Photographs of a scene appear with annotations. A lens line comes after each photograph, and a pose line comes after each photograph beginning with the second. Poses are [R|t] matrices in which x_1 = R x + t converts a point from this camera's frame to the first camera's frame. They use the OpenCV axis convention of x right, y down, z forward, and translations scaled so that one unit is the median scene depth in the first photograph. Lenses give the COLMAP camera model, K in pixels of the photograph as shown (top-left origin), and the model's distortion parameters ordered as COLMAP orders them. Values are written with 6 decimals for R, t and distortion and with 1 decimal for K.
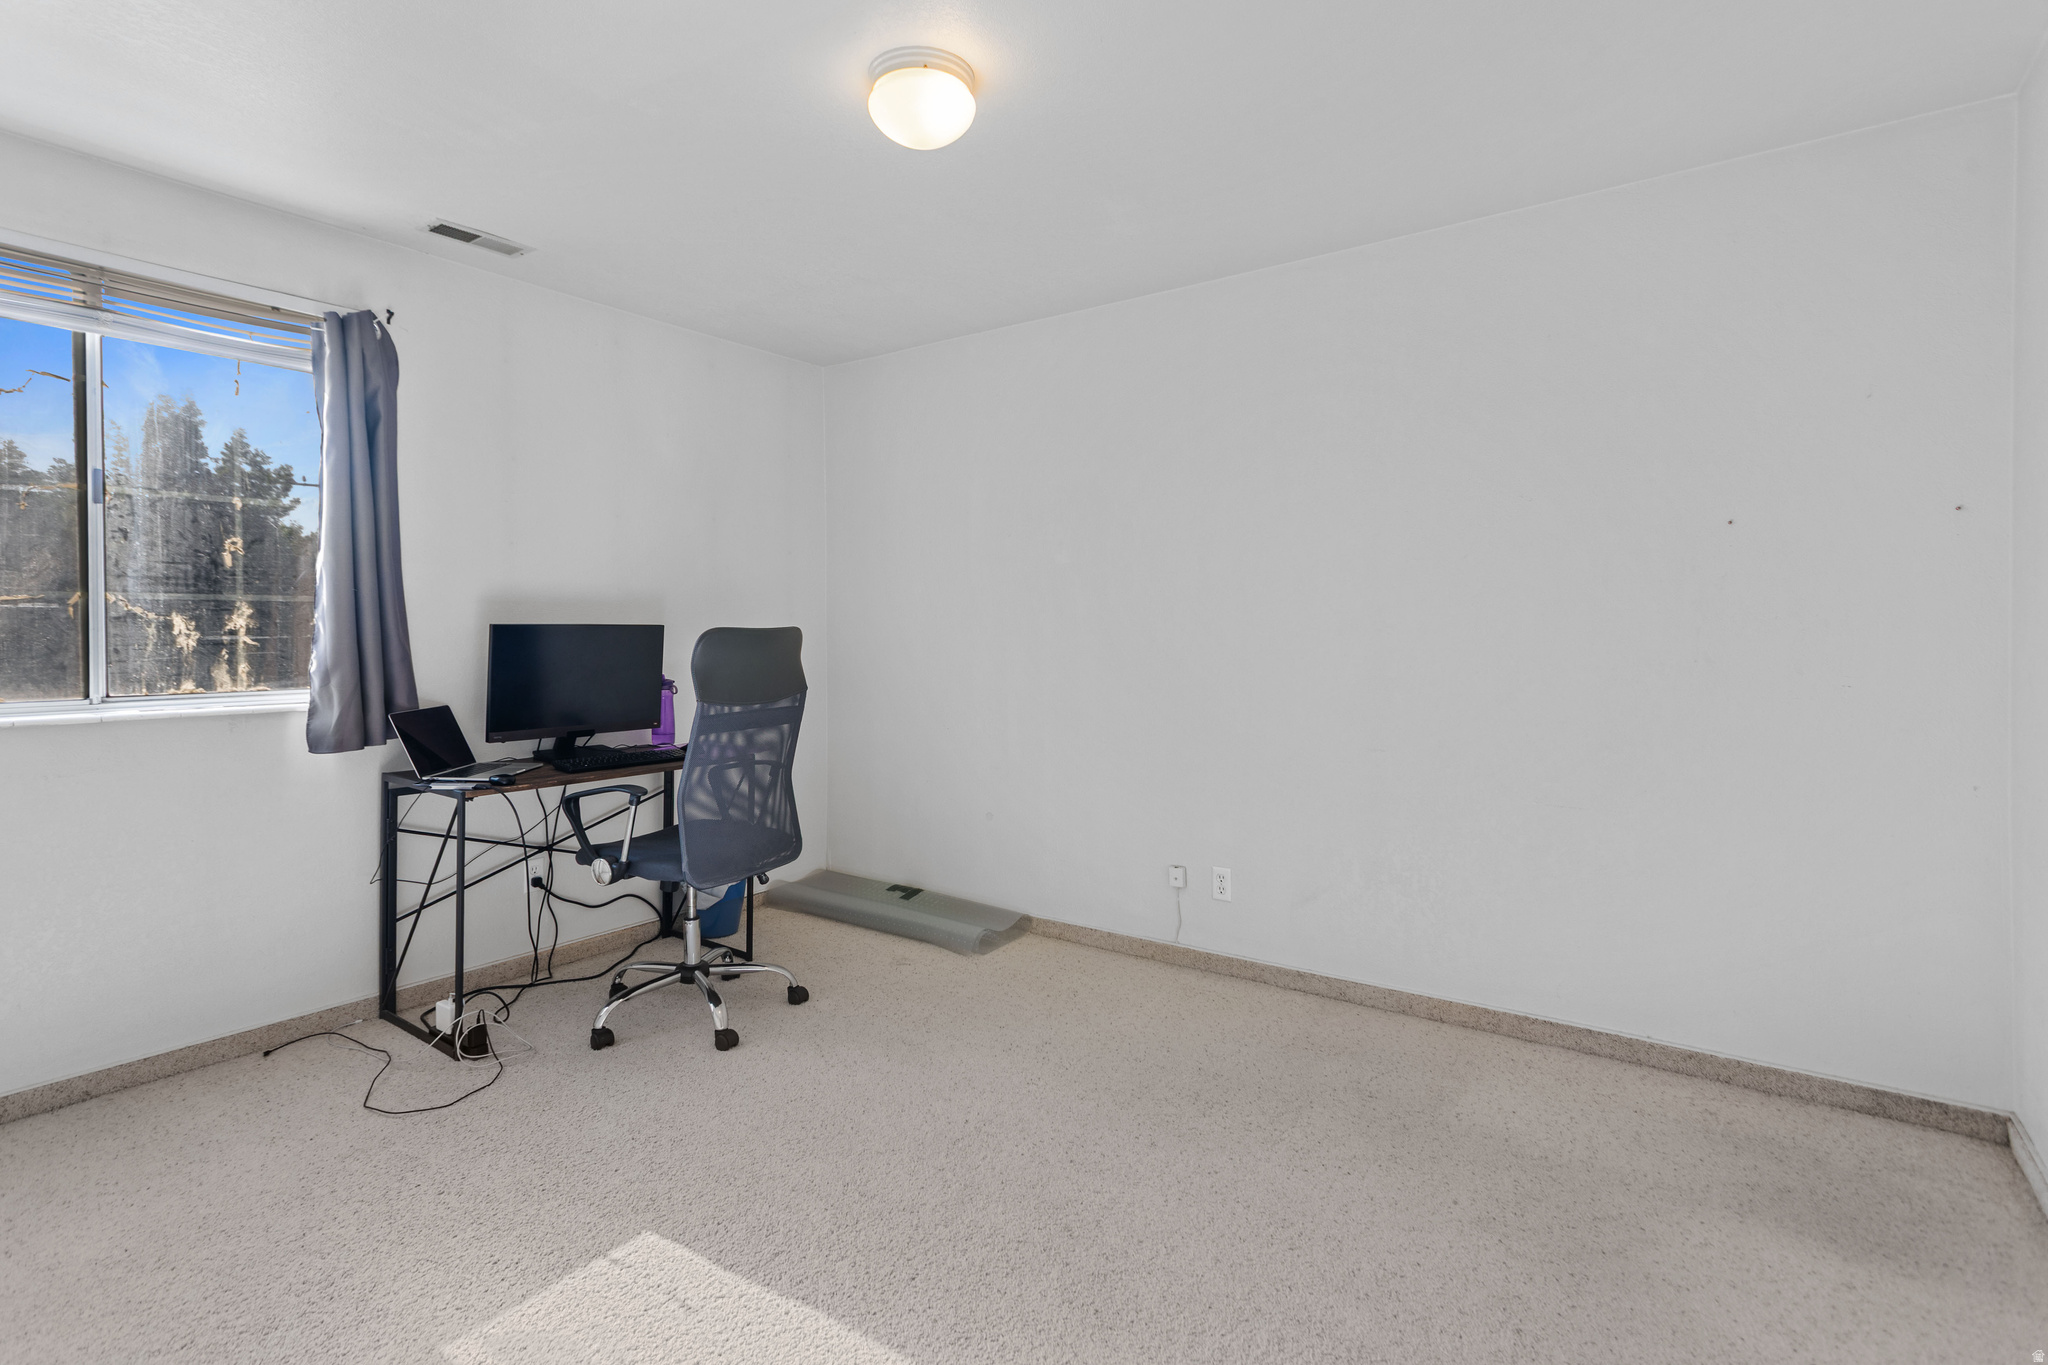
lens RADIAL K [[976.0, 0, 1029.2], [0, 976.0, 627.0], [0, 0, 1]] dist [0.002499, 0.001631]
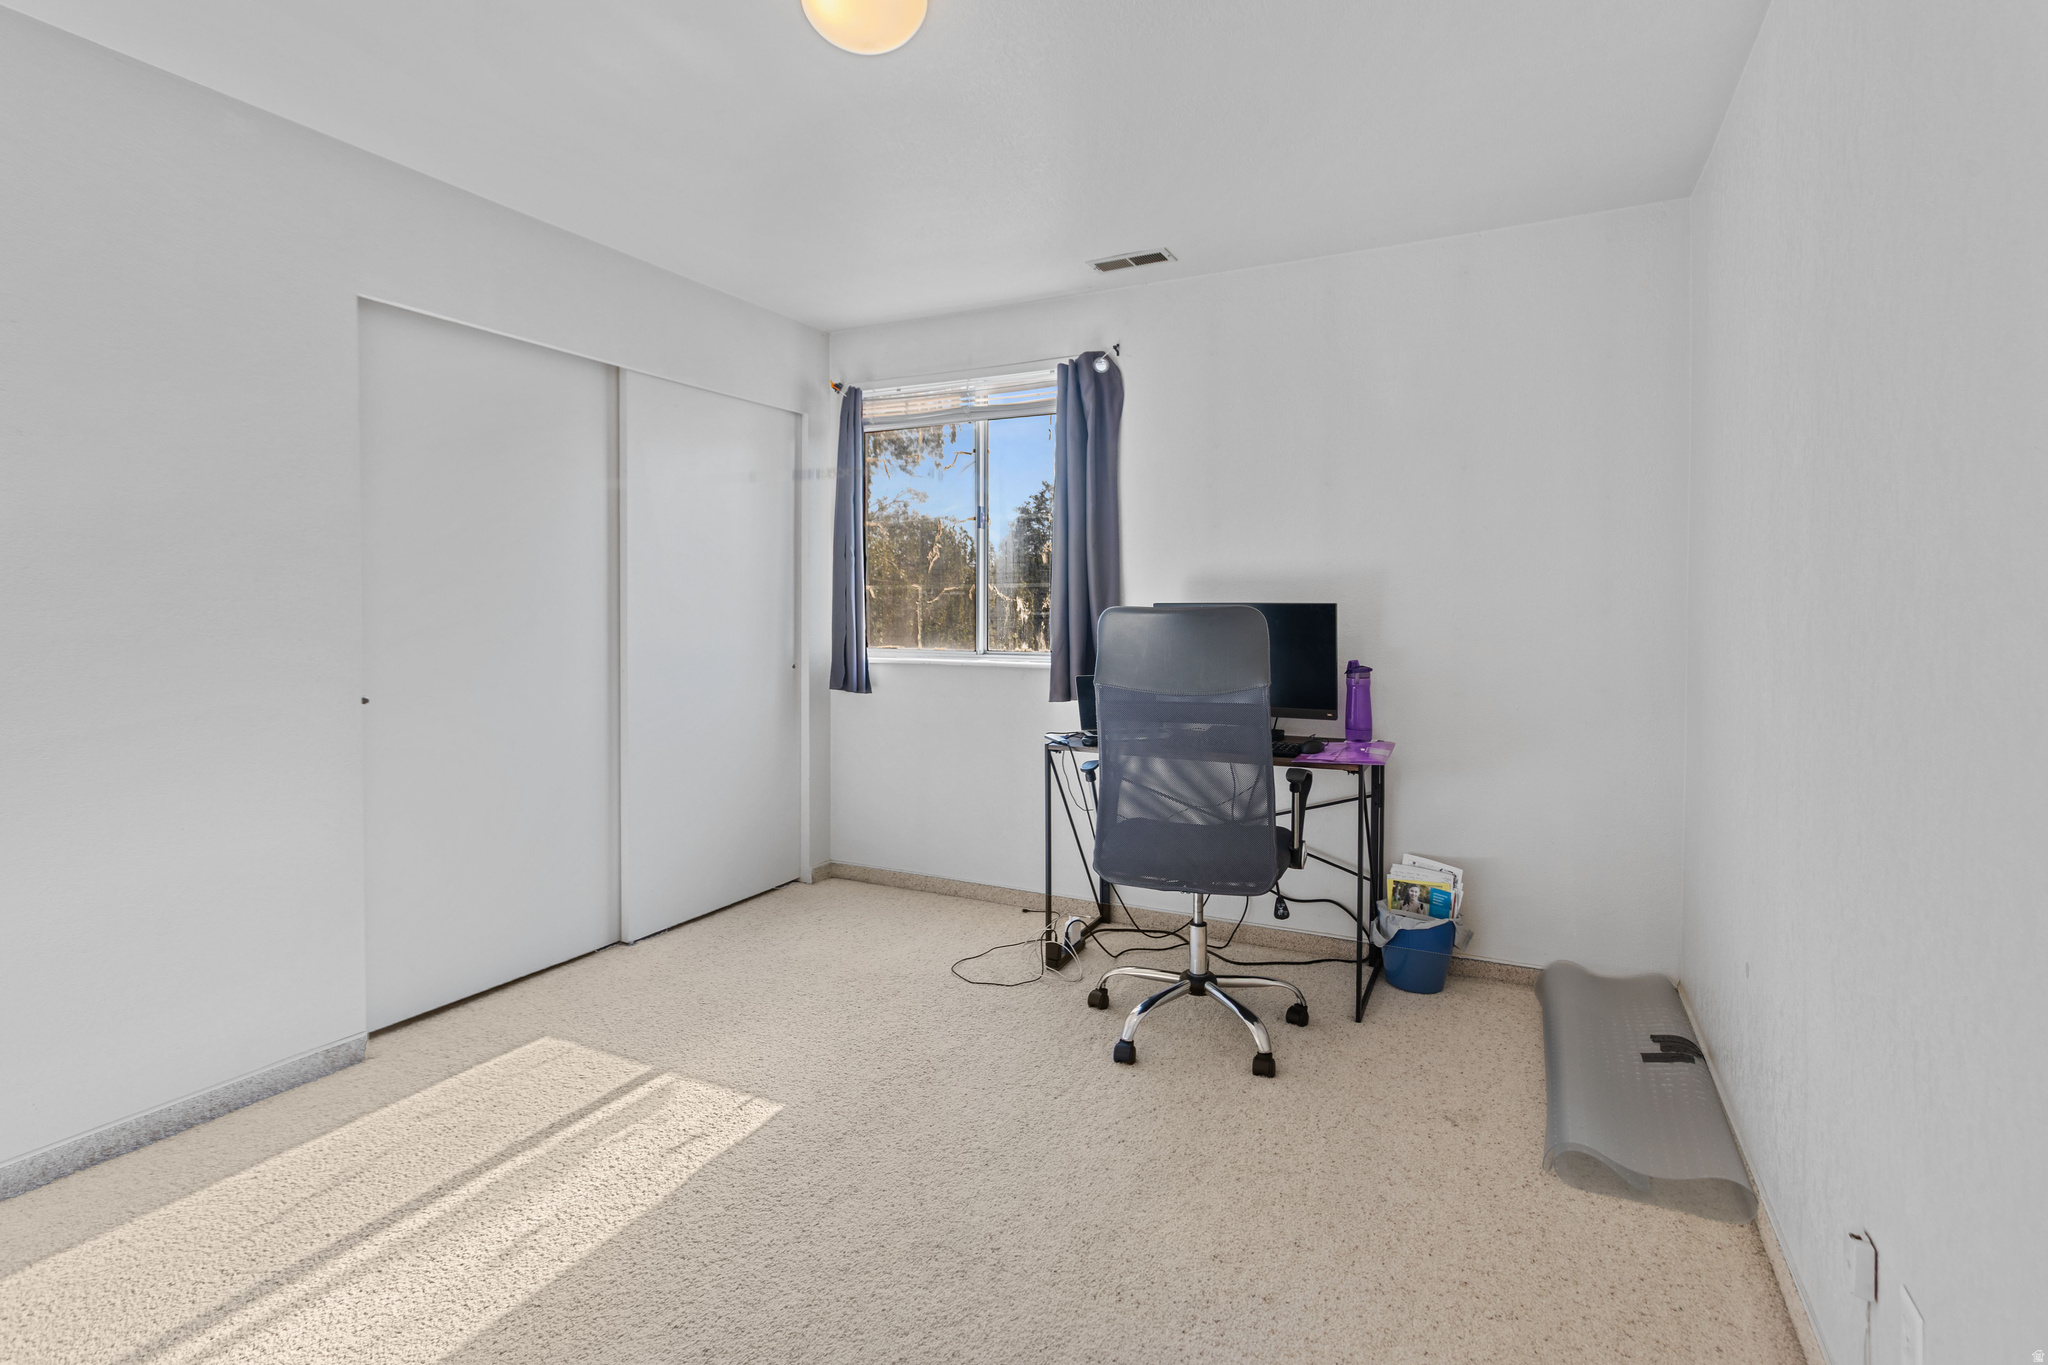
lens RADIAL K [[976.0, 0, 1029.2], [0, 976.0, 627.0], [0, 0, 1]] dist [0.002499, 0.001631]
pose [[0.167331, 0.018761, -0.985722, 0.578076], [-0.005360, 0.999821, 0.018119, 0.004861], [0.985886, 0.002251, 0.167401, 0.758305]]
